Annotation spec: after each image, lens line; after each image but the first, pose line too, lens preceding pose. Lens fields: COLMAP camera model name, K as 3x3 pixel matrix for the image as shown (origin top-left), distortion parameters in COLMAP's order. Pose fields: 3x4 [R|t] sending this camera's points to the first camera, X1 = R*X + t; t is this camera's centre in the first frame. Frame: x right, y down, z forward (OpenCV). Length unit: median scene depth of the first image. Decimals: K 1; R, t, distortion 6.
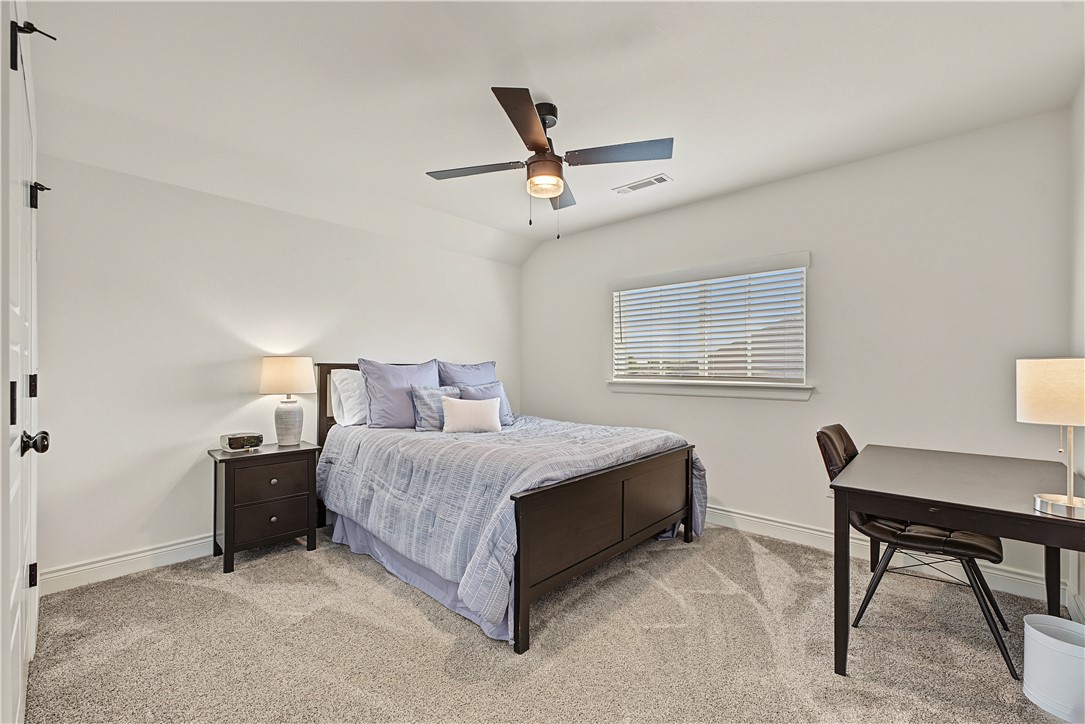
lens RADIAL K [[456.1, 0, 542.5], [0, 456.1, 362.0], [0, 0, 1]] dist [0.000029, 0.000005]
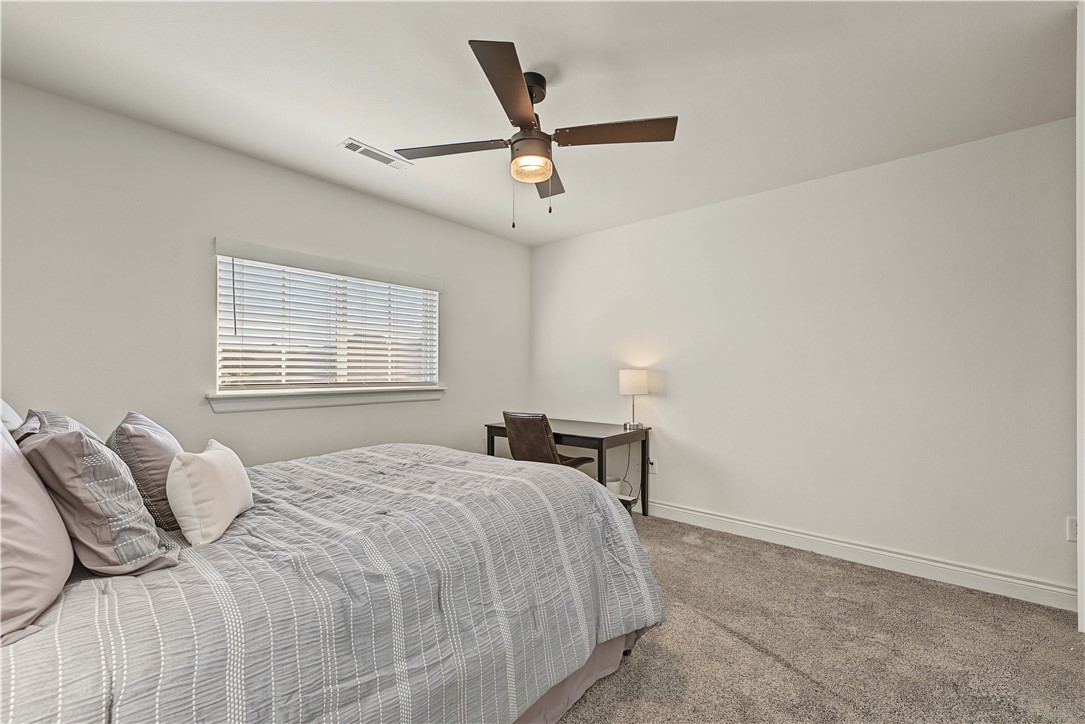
lens RADIAL K [[438.3, 0, 541.3], [0, 438.3, 370.0], [0, 0, 1]] dist [-0.001363, 0.000387]
pose [[-0.034225, 0.005175, 0.999401, -0.697903], [-0.010549, 0.999929, -0.005539, 0.008595], [-0.999358, -0.010733, -0.034168, 0.849143]]
